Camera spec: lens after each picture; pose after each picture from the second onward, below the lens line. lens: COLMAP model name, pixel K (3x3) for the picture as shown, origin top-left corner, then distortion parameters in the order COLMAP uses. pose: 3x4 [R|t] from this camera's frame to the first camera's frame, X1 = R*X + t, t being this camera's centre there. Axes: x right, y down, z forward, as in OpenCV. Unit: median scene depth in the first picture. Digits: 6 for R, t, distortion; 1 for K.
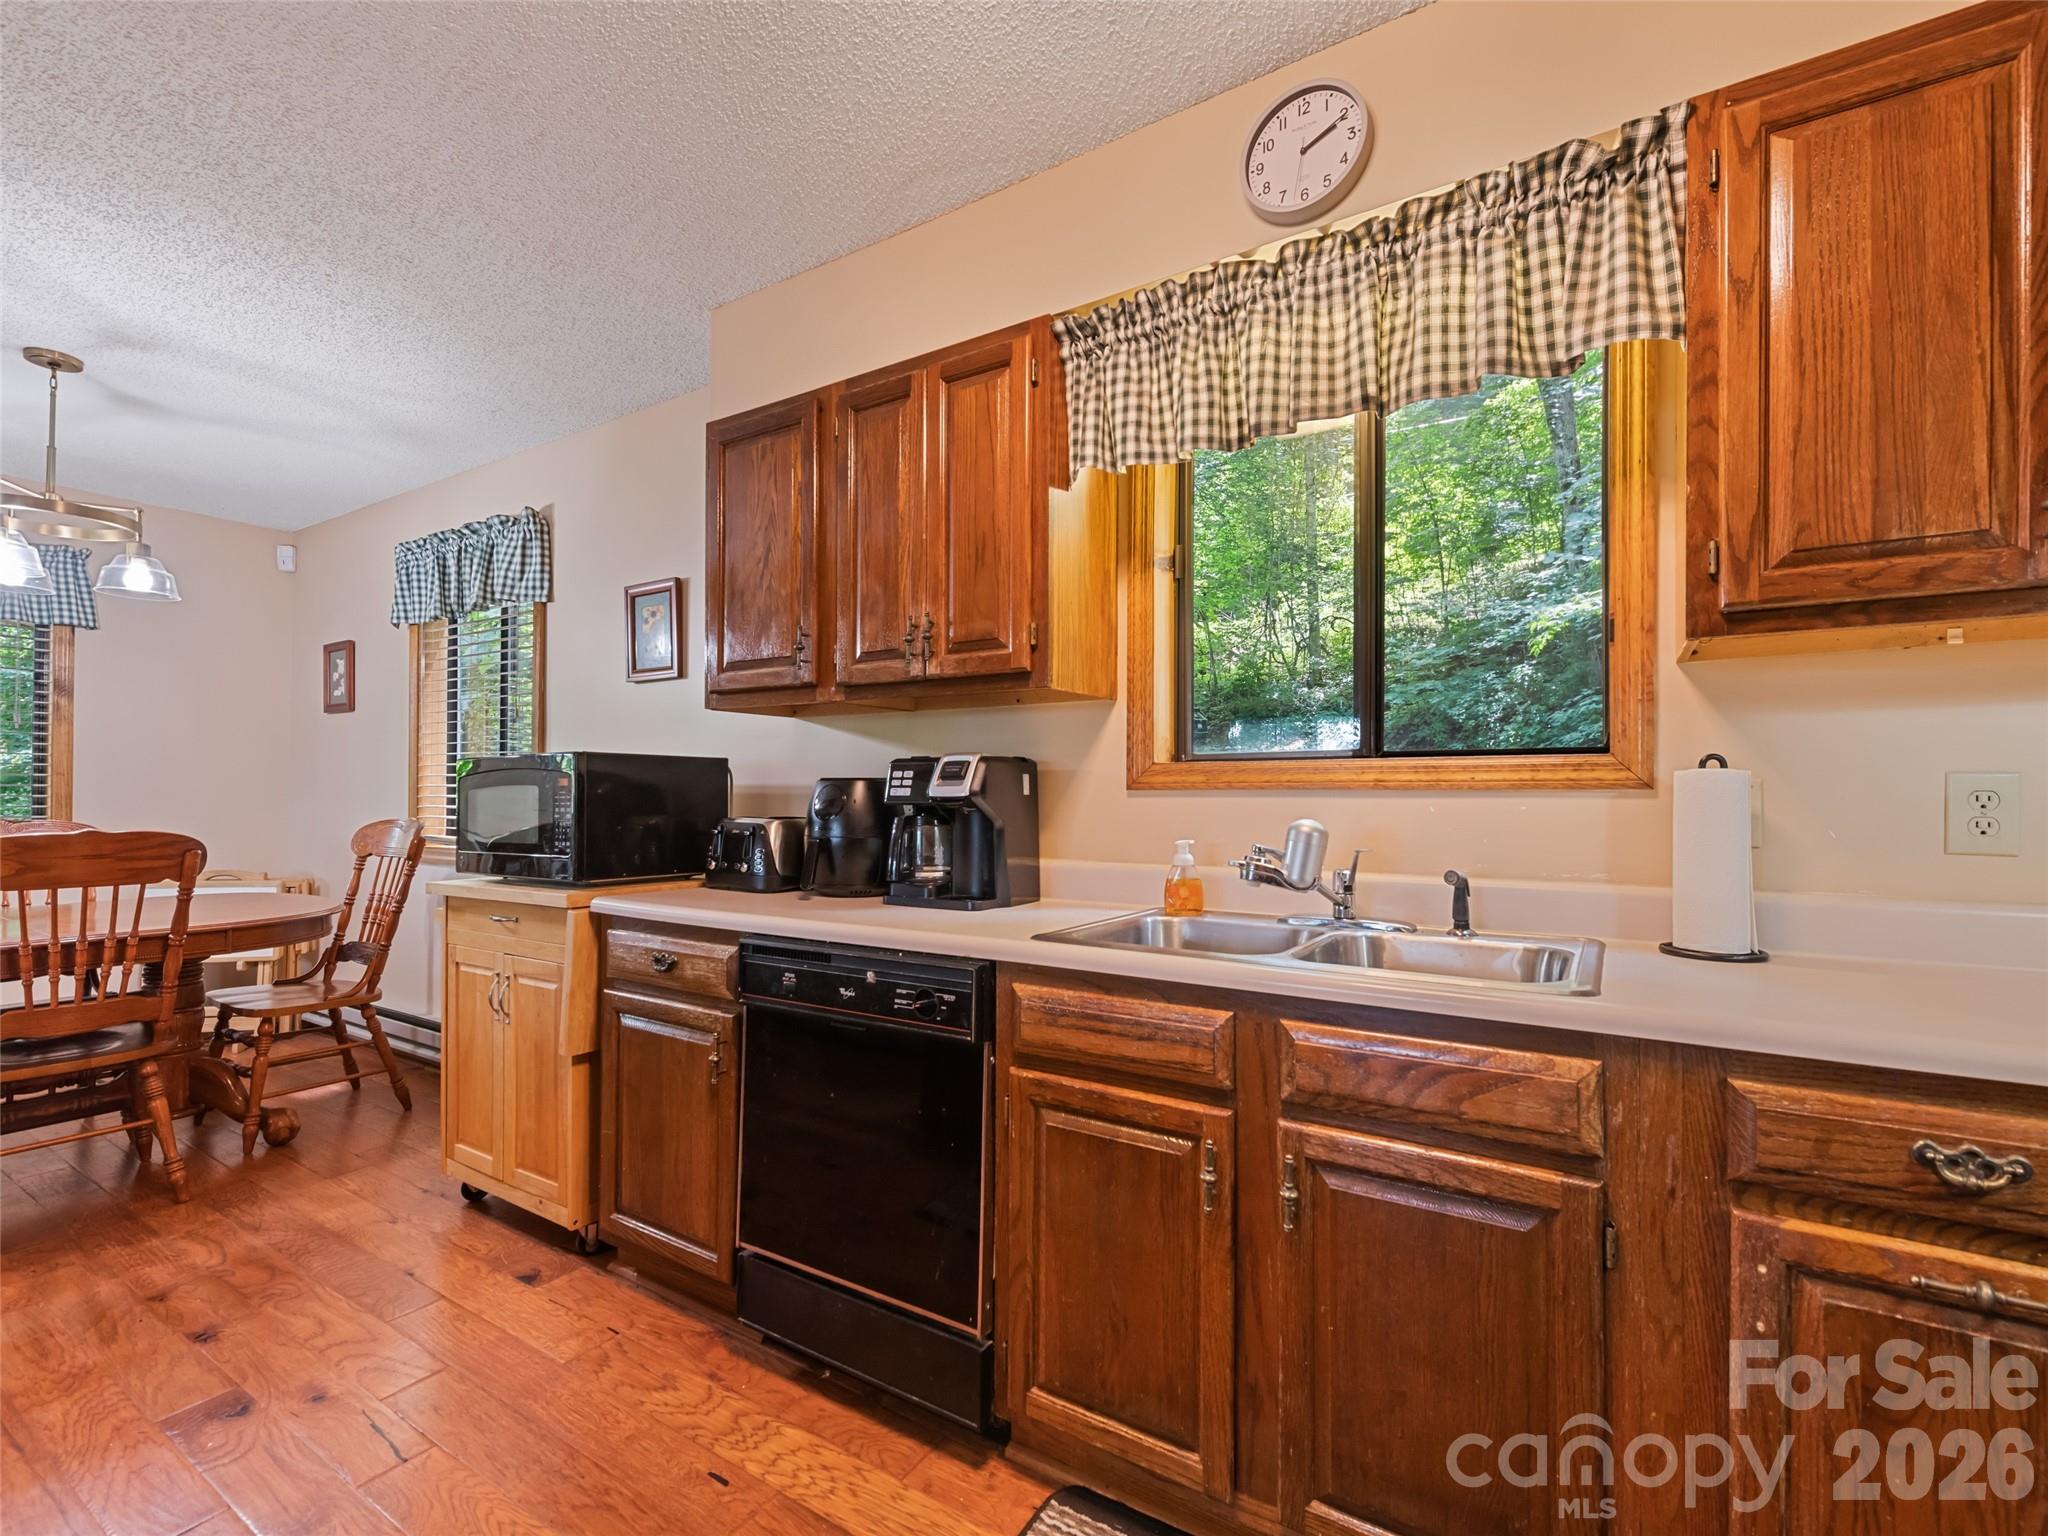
lens RADIAL K [[929.9, 0, 1022.6], [0, 929.9, 791.0], [0, 0, 1]] dist [0.008861, -0.003440]
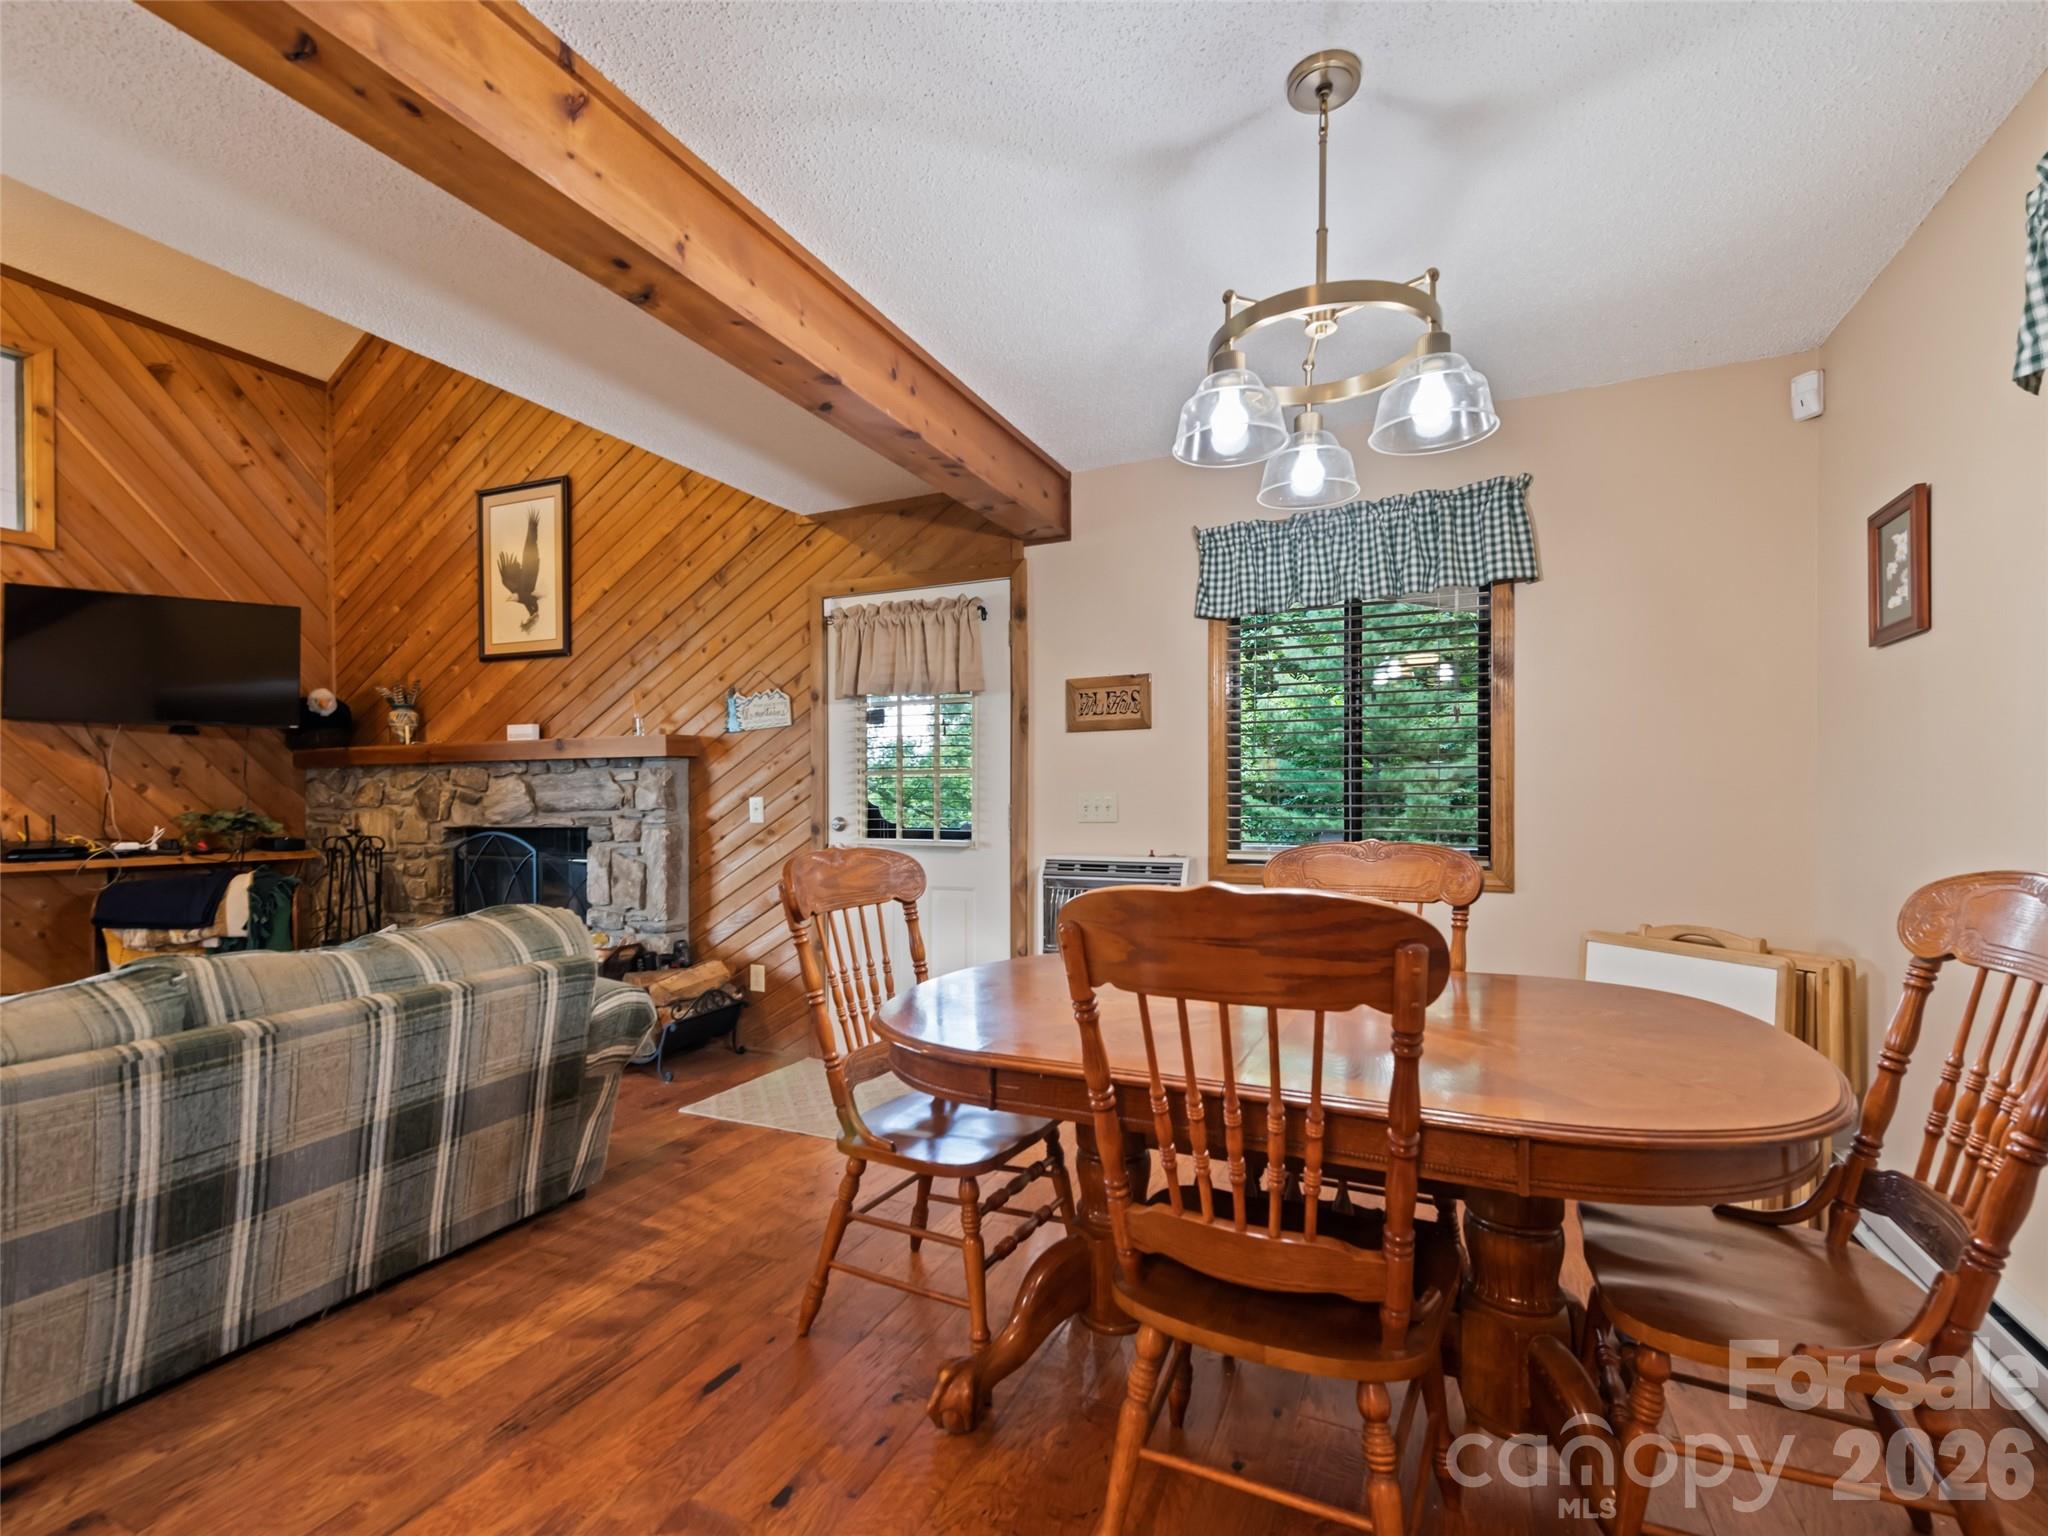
lens RADIAL K [[929.1, 0, 1020.7], [0, 929.1, 805.4], [0, 0, 1]] dist [0.016624, -0.005674]
pose [[0.145674, -0.000595, -0.989332, -0.713023], [0.010593, 0.999943, 0.000959, 0.000733], [0.989276, -0.010620, 0.145672, 1.085357]]
